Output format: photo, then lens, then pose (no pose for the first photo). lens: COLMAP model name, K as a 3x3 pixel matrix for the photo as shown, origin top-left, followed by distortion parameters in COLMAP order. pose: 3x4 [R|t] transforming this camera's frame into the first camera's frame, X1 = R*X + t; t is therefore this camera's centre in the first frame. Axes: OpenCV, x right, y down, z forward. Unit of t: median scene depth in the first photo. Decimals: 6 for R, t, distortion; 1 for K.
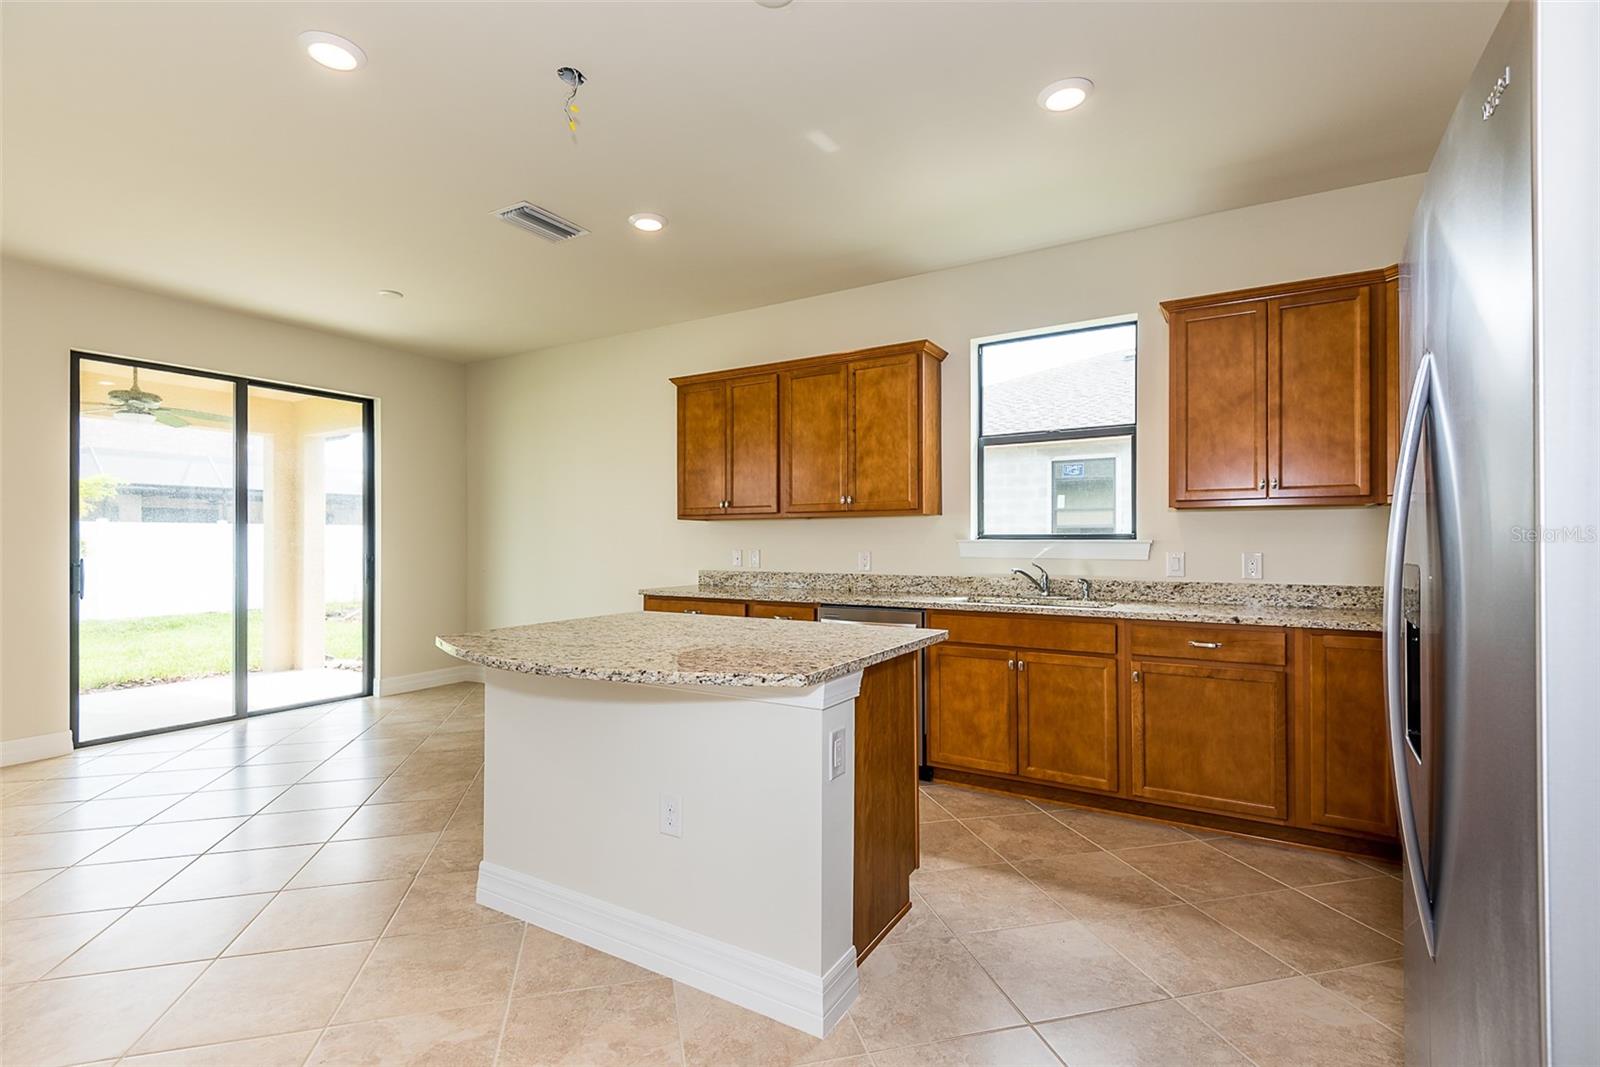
lens RADIAL K [[741.7, 0, 805.2], [0, 741.7, 538.6], [0, 0, 1]] dist [0.029958, -0.031869]
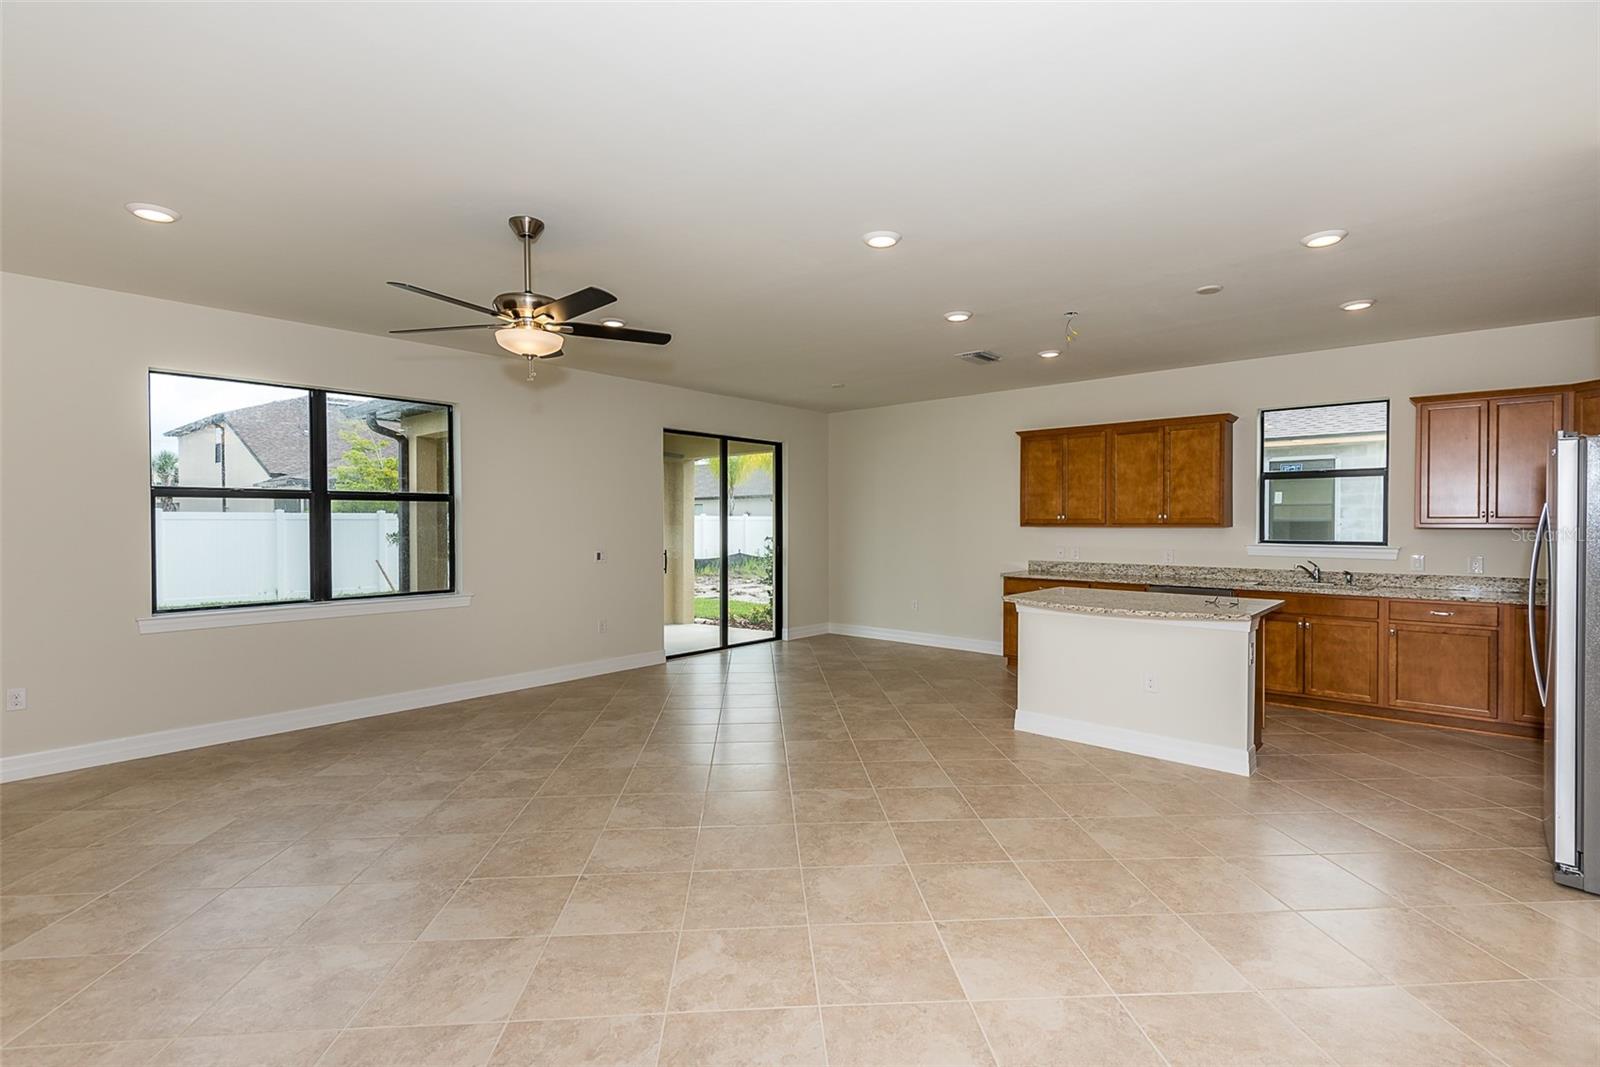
lens RADIAL K [[749.0, 0, 750.3], [0, 749.0, 531.1], [0, 0, 1]] dist [0.001052, -0.011182]
pose [[0.972704, 0.003178, -0.232027, -0.468821], [0.000997, 0.999840, 0.017876, -0.058352], [0.232046, -0.017619, 0.972545, -0.779805]]
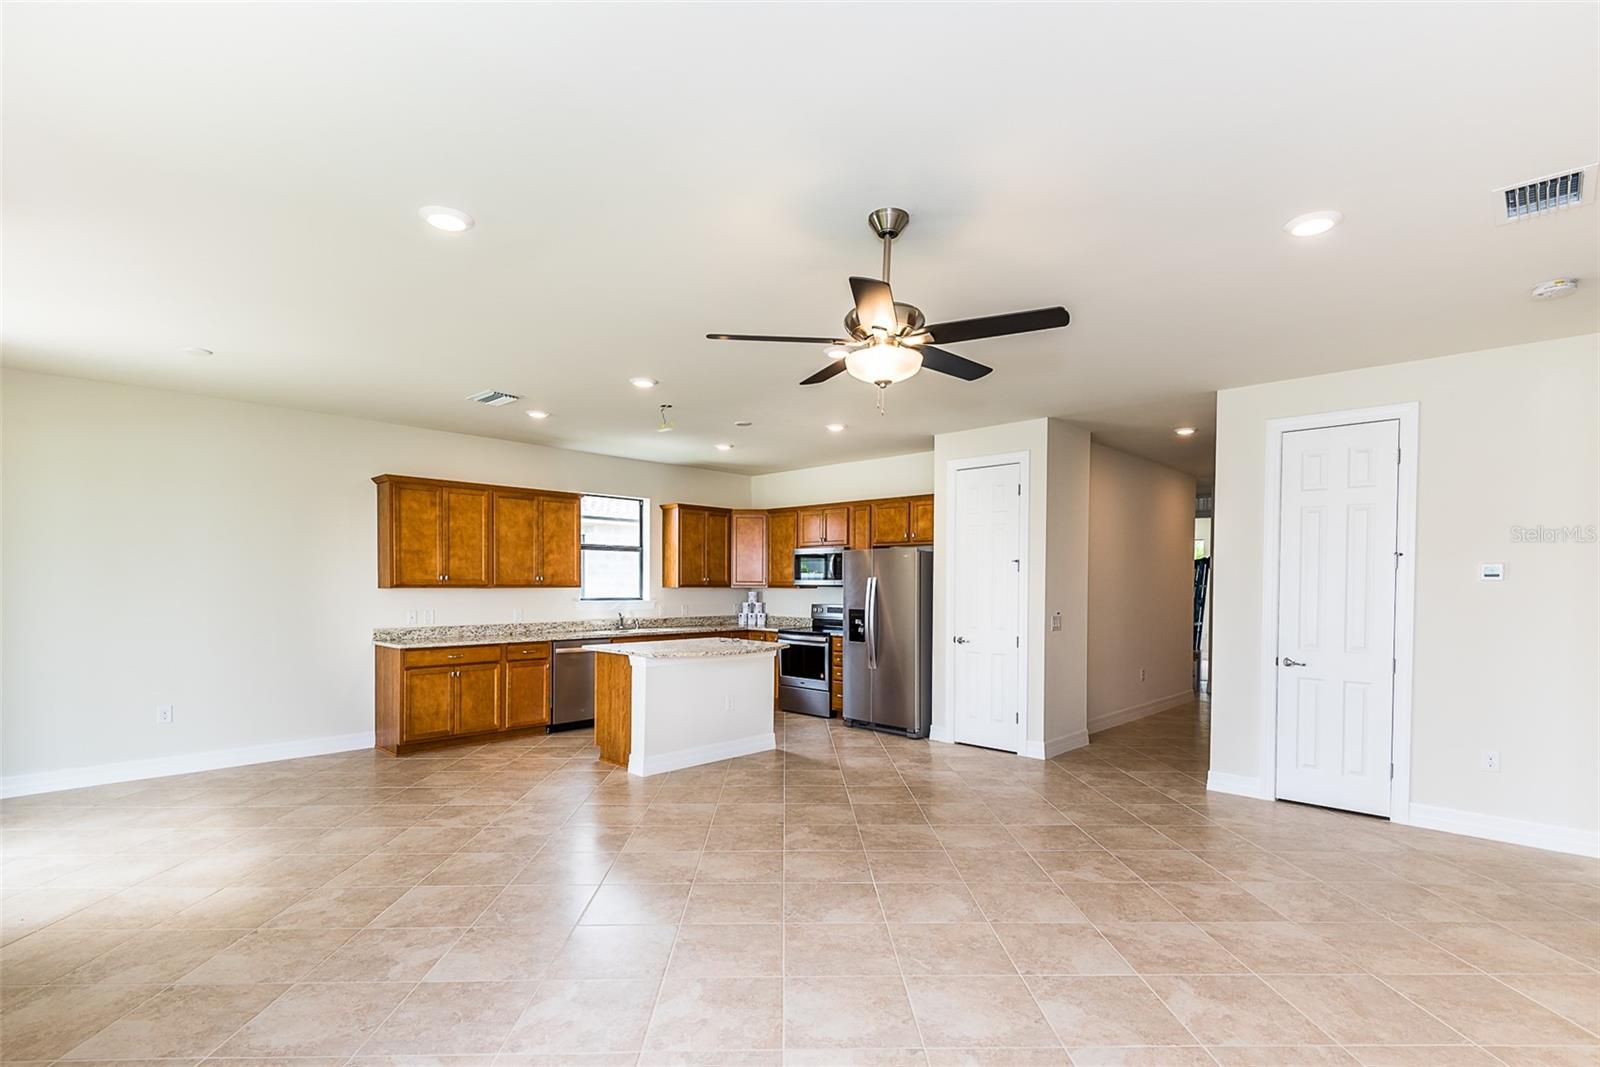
lens RADIAL K [[784.9, 0, 813.7], [0, 784.9, 593.2], [0, 0, 1]] dist [0.032307, -0.000438]
pose [[0.185464, -0.010958, 0.982590, -1.800339], [-0.010829, 0.999854, 0.013195, -0.056591], [-0.982591, -0.013087, 0.185318, 0.077388]]
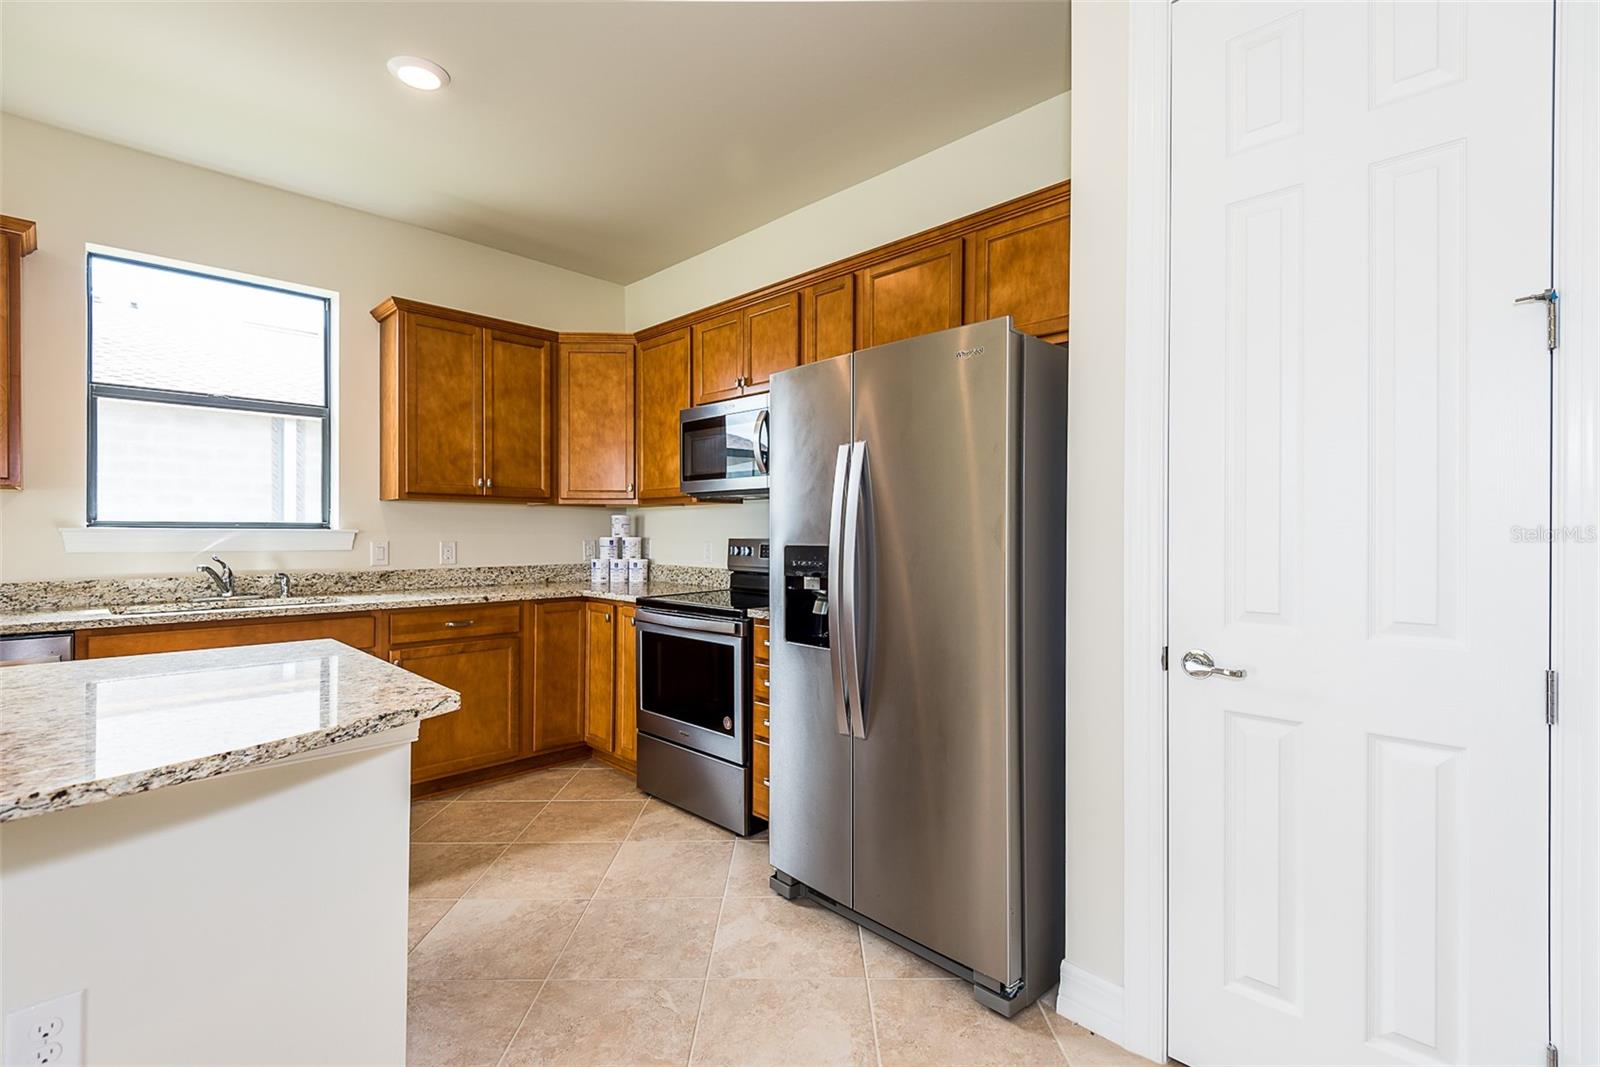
lens RADIAL K [[723.5, 0, 801.2], [0, 723.5, 531.6], [0, 0, 1]] dist [0.000486, -0.000673]
pose [[0.219713, 0.002919, 0.975560, -0.334932], [-0.007302, 0.999972, -0.001347, 0.001635], [-0.975537, -0.006828, 0.219728, 0.218107]]
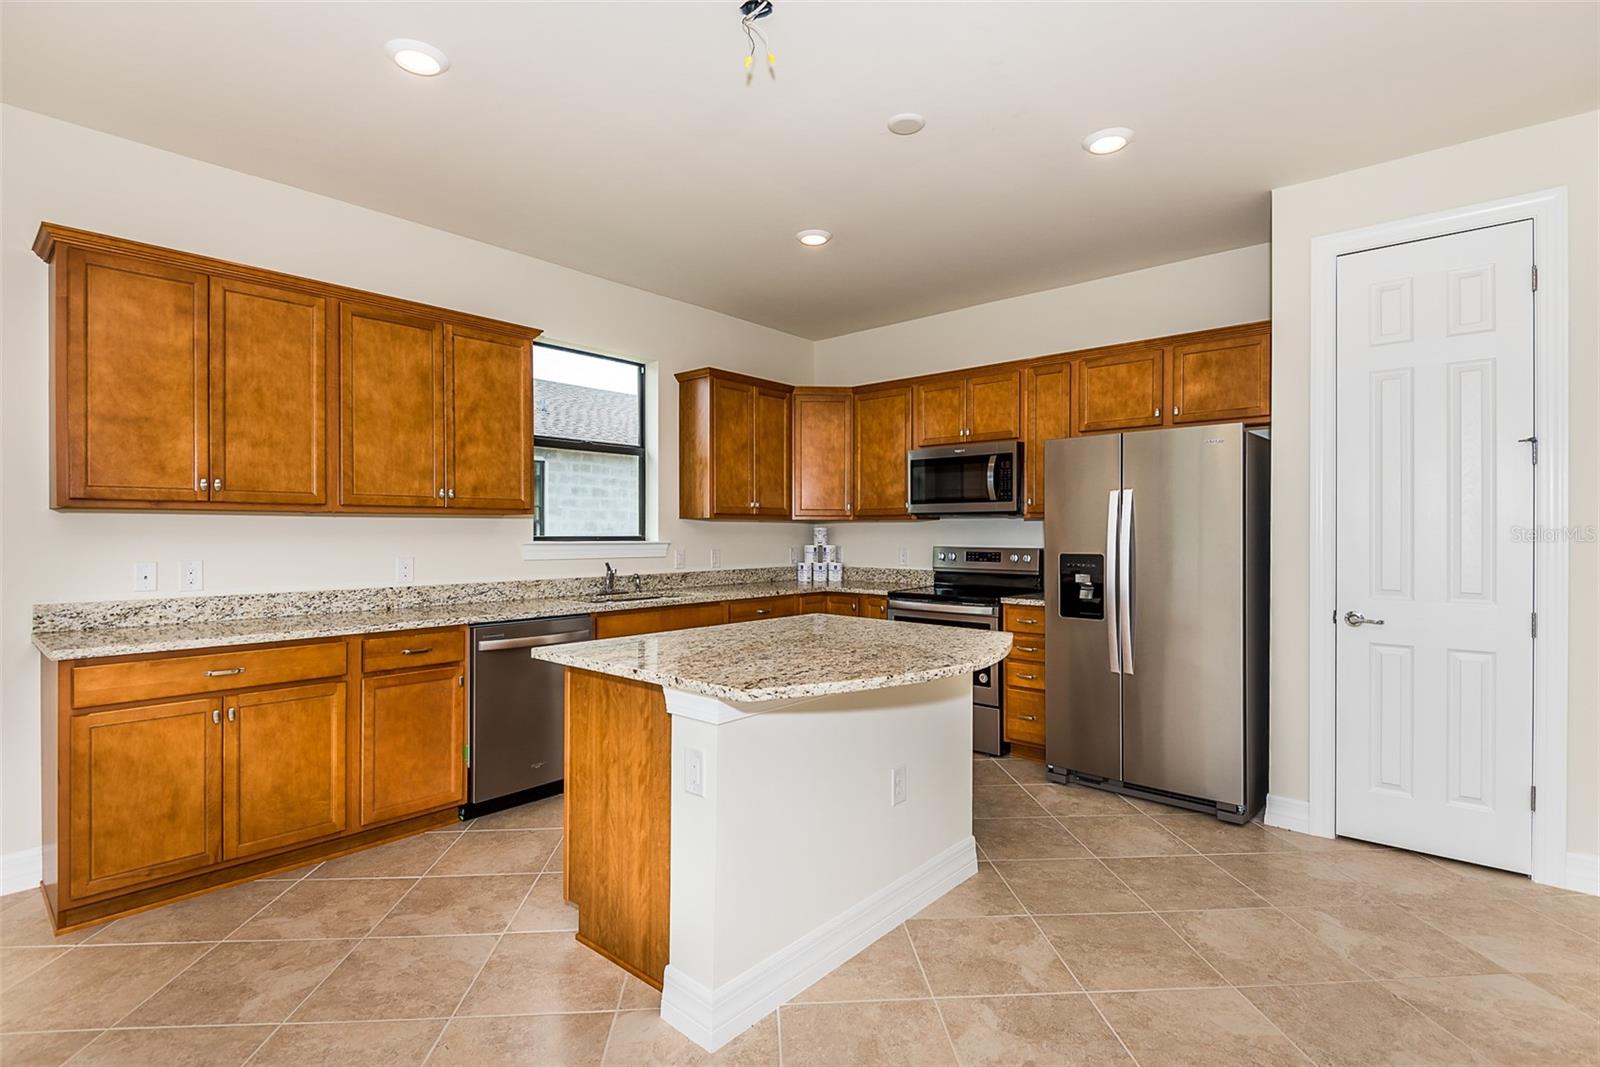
lens RADIAL K [[780.9, 0, 800.0], [0, 780.9, 533.5], [0, 0, 1]] dist [0.020925, -0.022038]
pose [[0.155154, -0.000042, 0.987890, -0.827883], [-0.005823, 0.999983, 0.000957, -0.013941], [-0.987873, -0.005901, 0.155151, 0.563553]]
